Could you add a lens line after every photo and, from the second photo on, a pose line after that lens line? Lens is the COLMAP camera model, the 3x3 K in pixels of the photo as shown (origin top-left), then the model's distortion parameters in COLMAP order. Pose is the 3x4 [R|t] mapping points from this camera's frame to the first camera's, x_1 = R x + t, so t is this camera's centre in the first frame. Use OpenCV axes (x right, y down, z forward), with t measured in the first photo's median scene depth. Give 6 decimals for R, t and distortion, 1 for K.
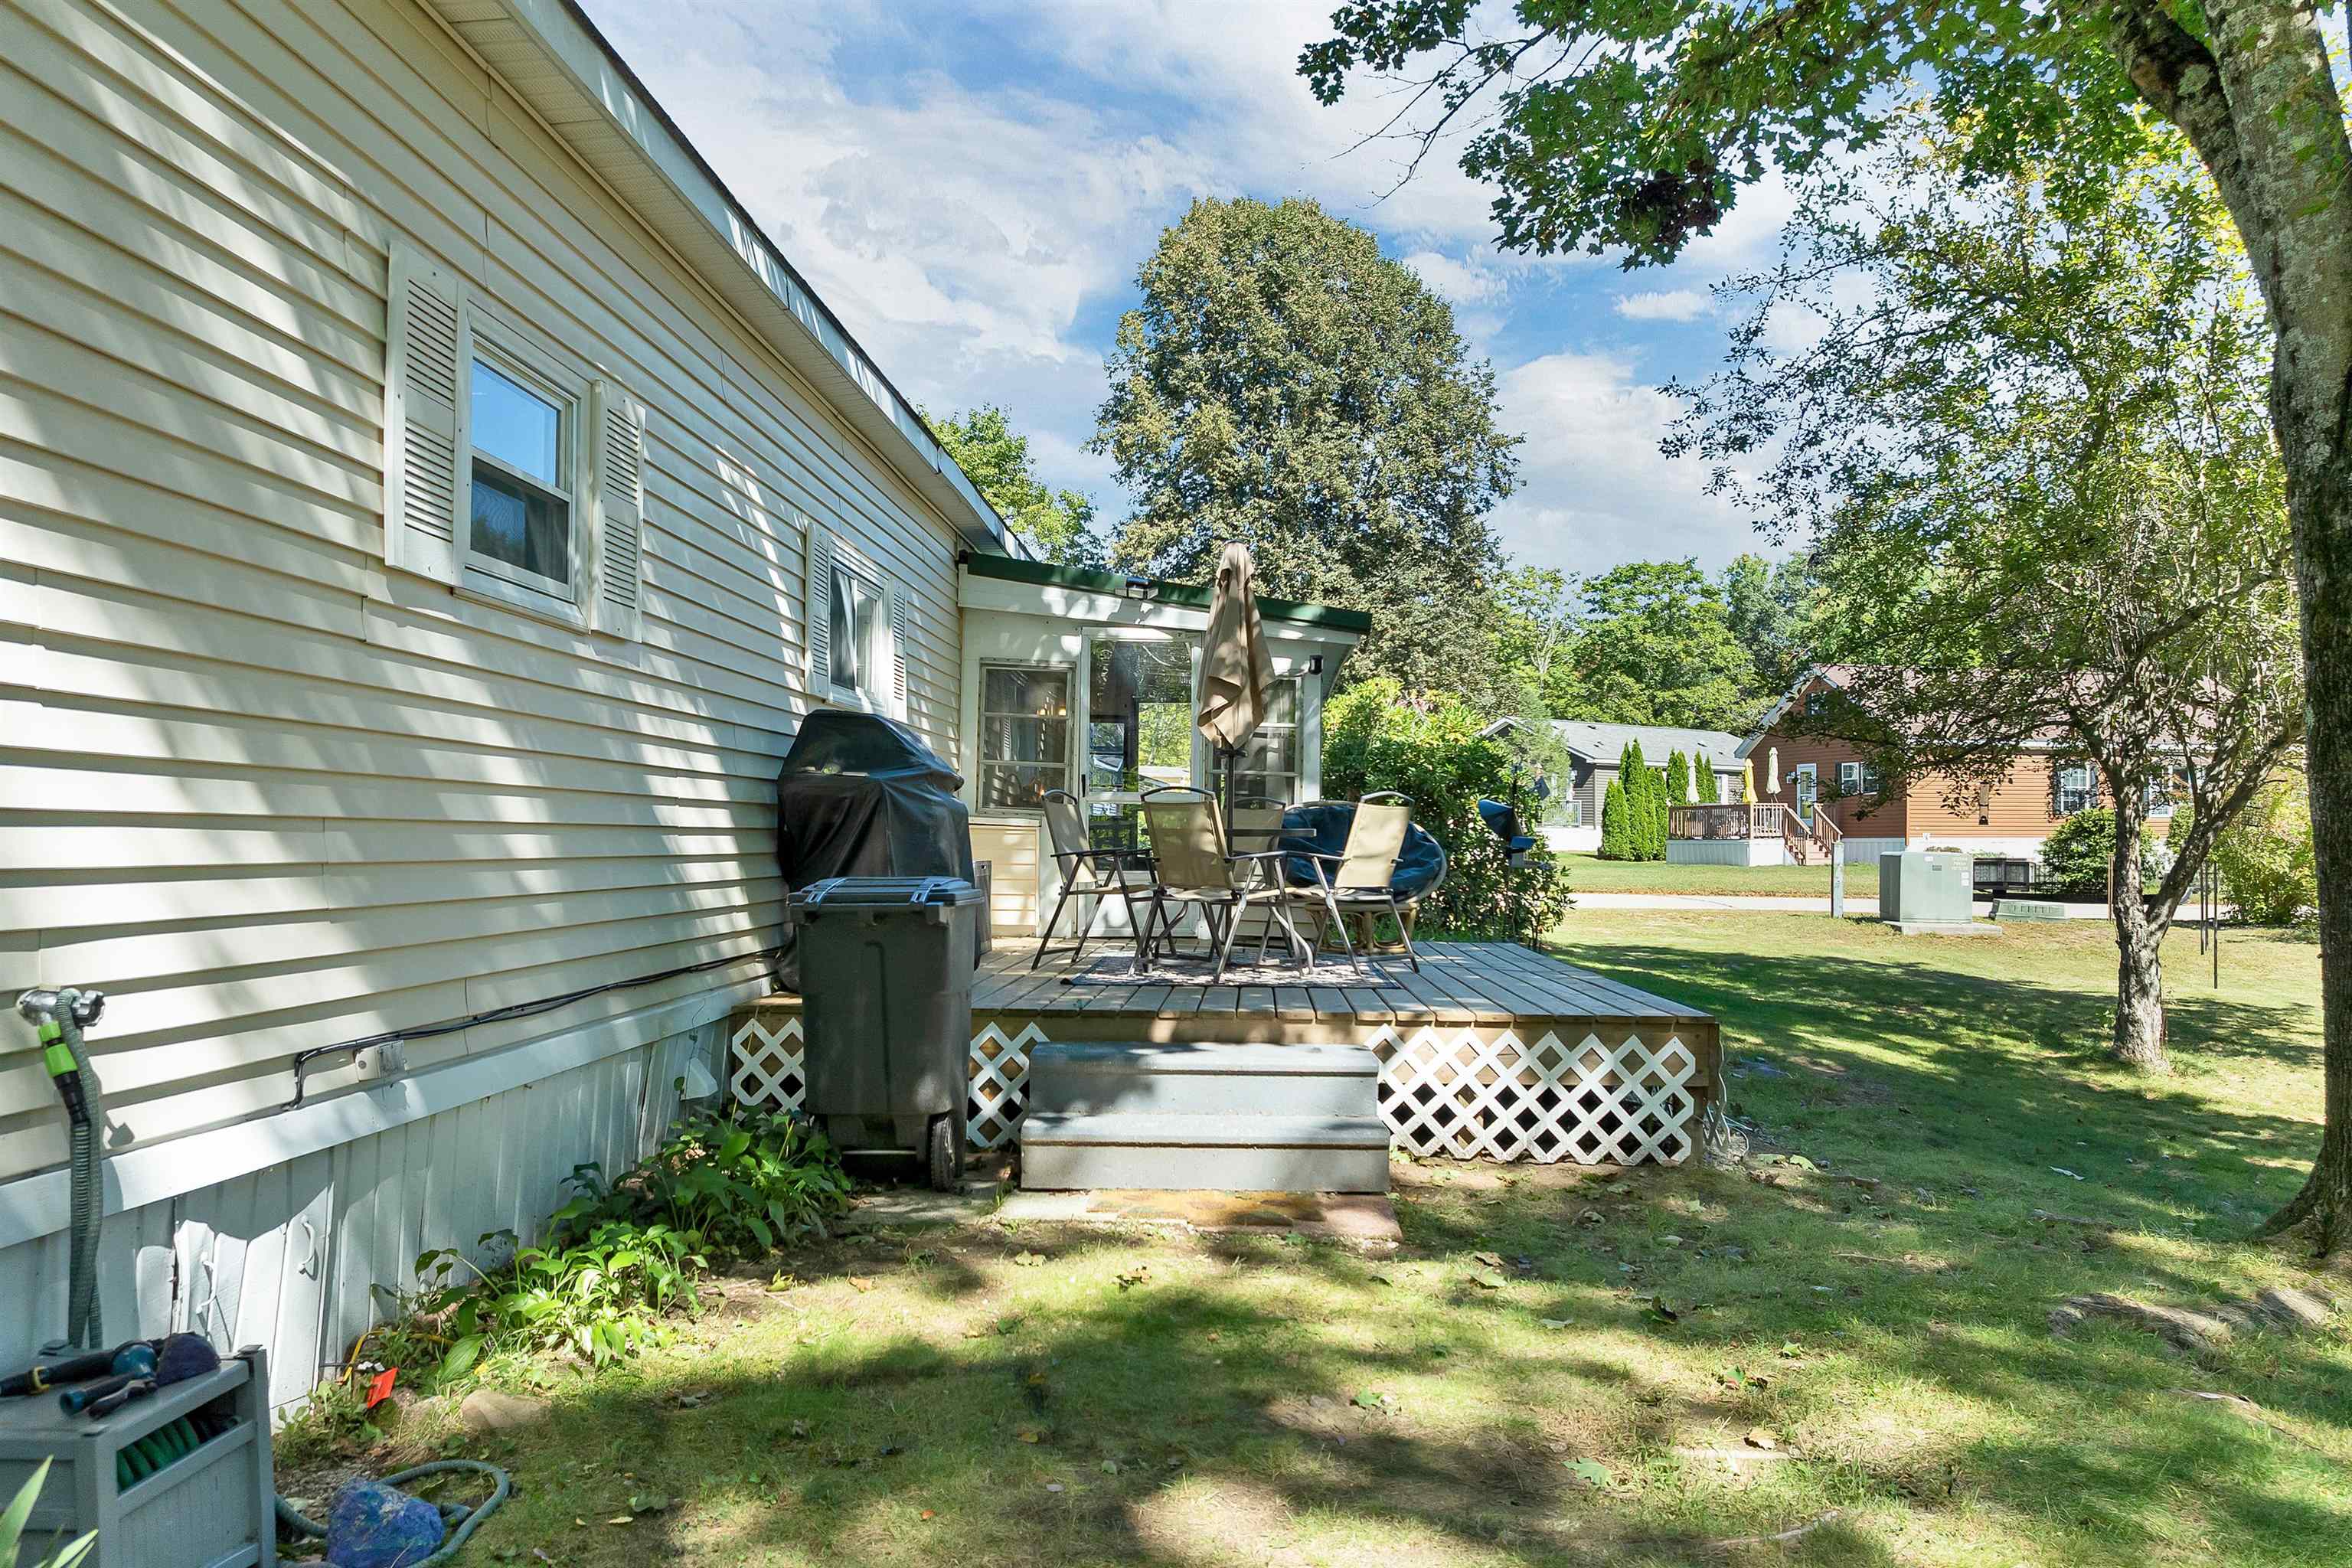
lens RADIAL K [[1631.7, 0, 1176.0], [0, 1631.7, 784.0], [0, 0, 1]] dist [-0.029586, 0.000917]
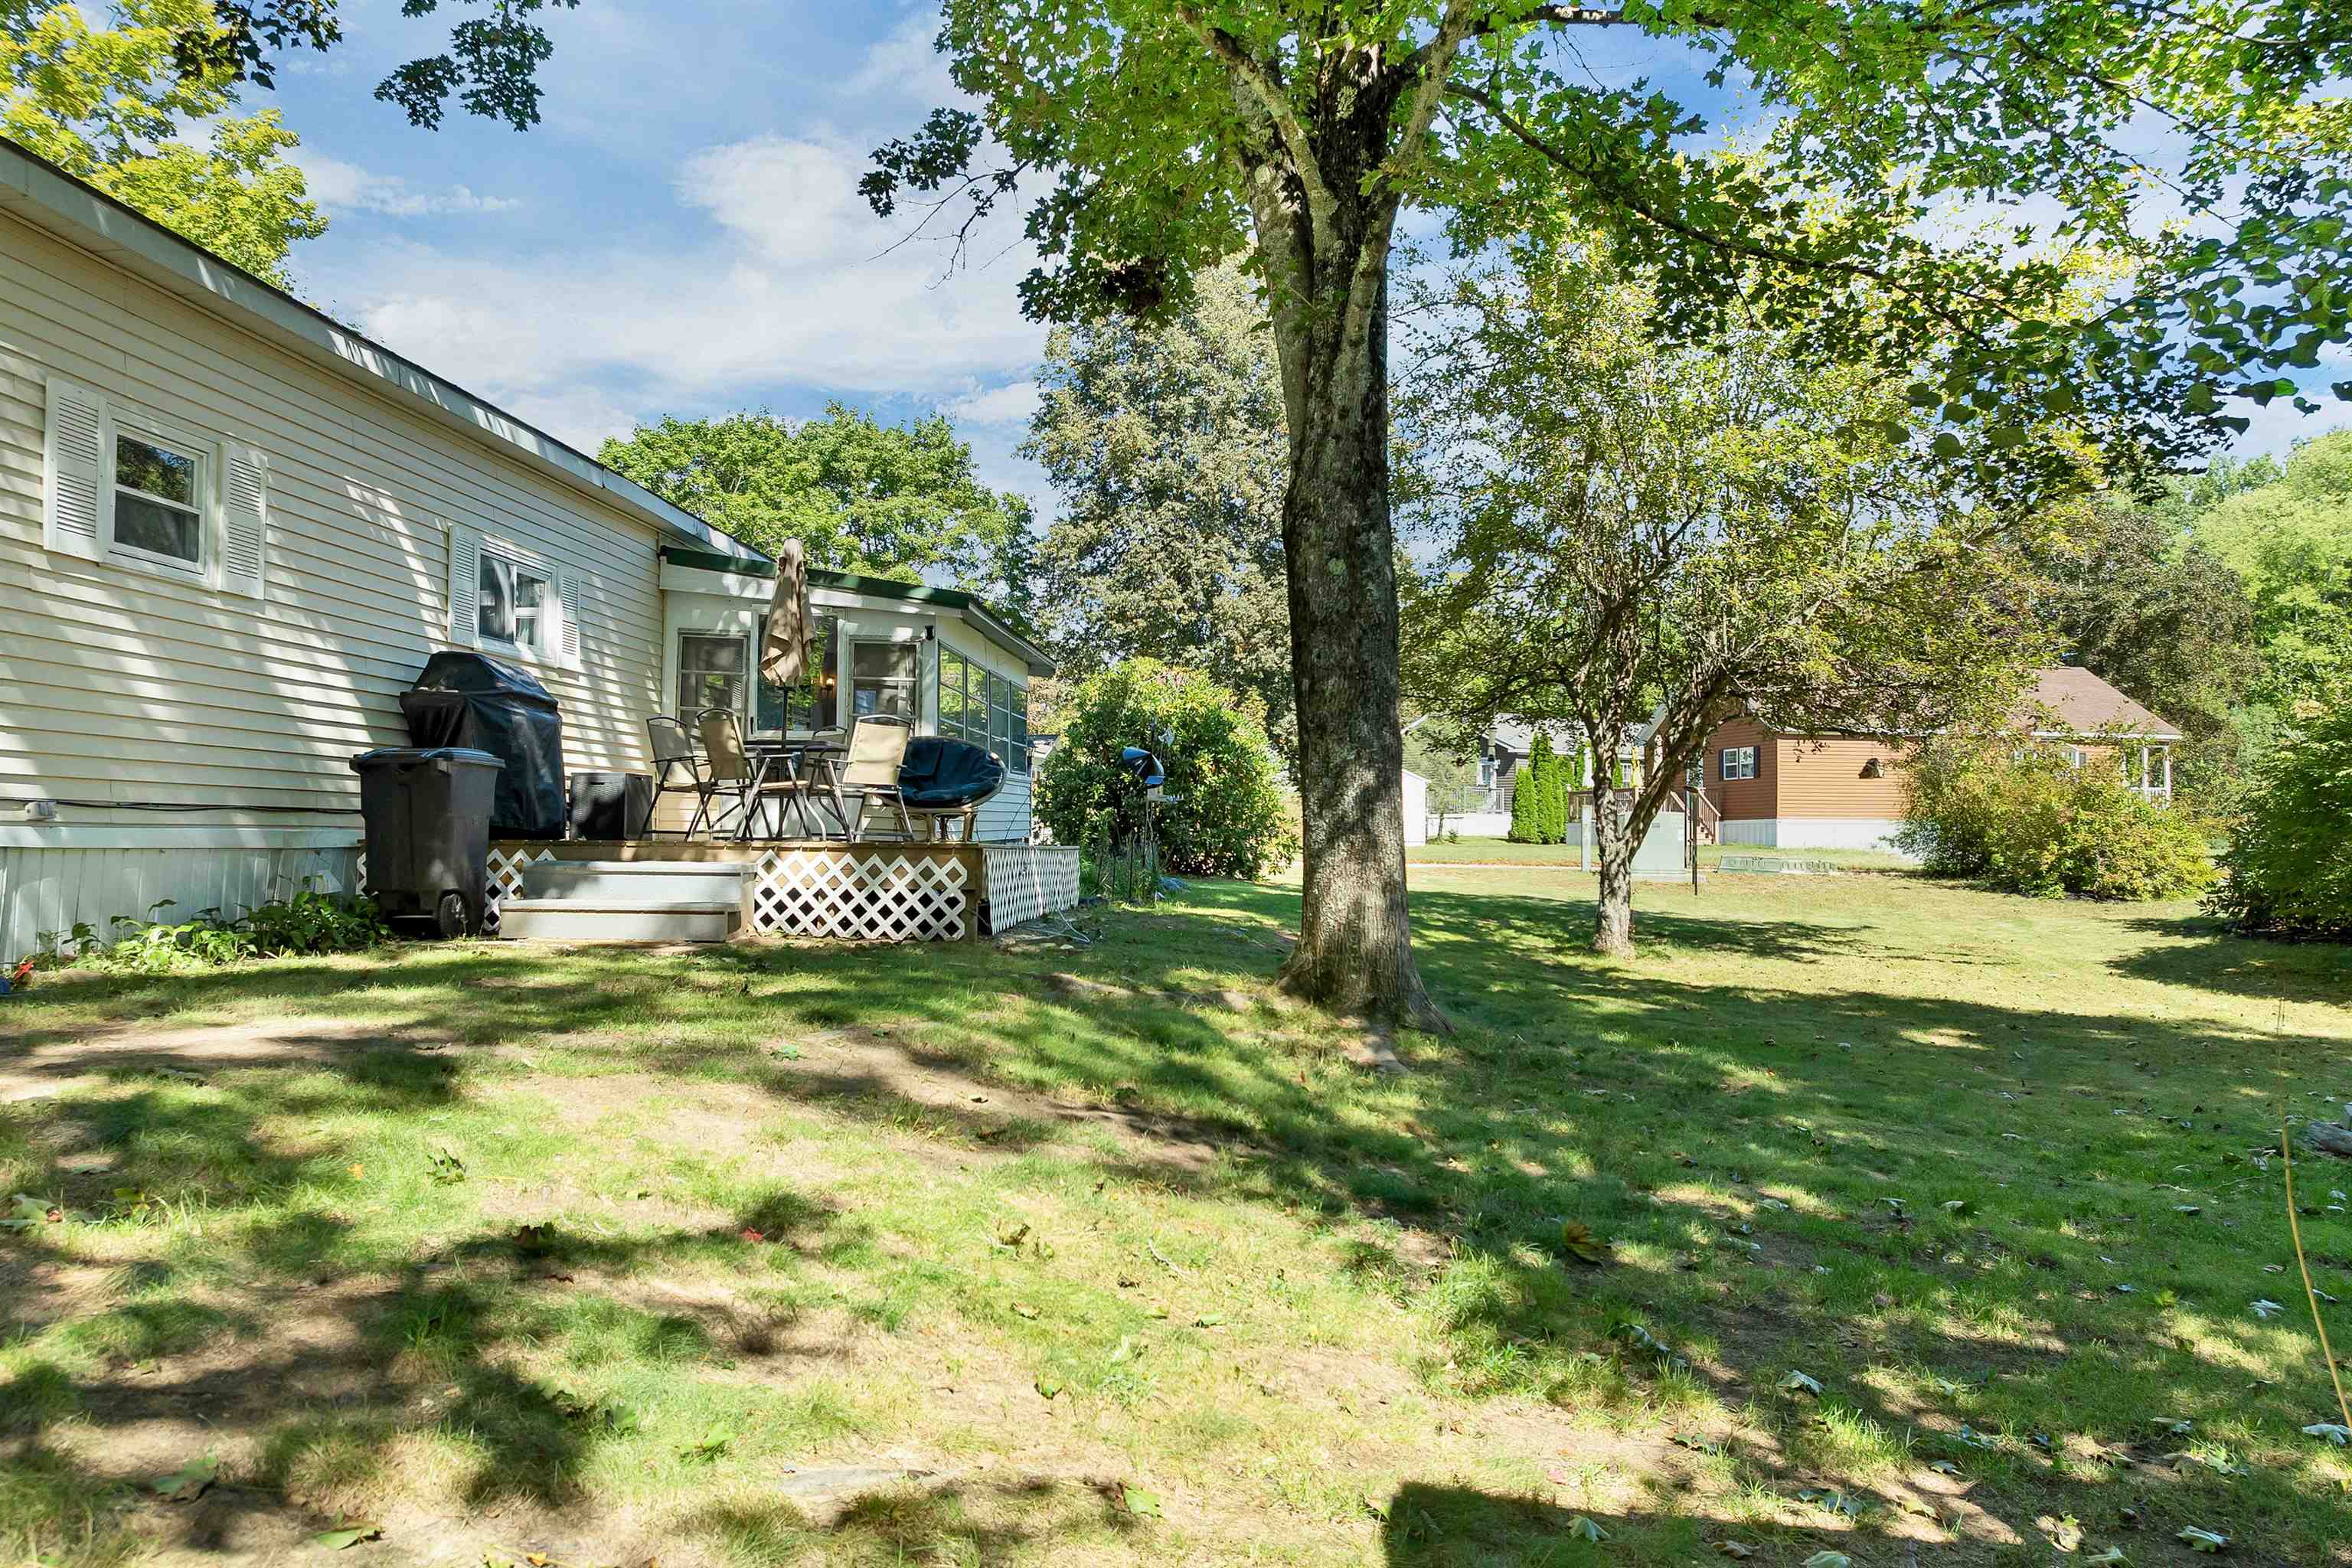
lens RADIAL K [[1631.7, 0, 1176.0], [0, 1631.7, 784.0], [0, 0, 1]] dist [-0.029586, 0.000917]
pose [[0.999918, 0.000543, -0.012793, 0.386681], [-0.000555, 0.999999, -0.000908, 0.063143], [0.012793, 0.000916, 0.999918, -0.387918]]
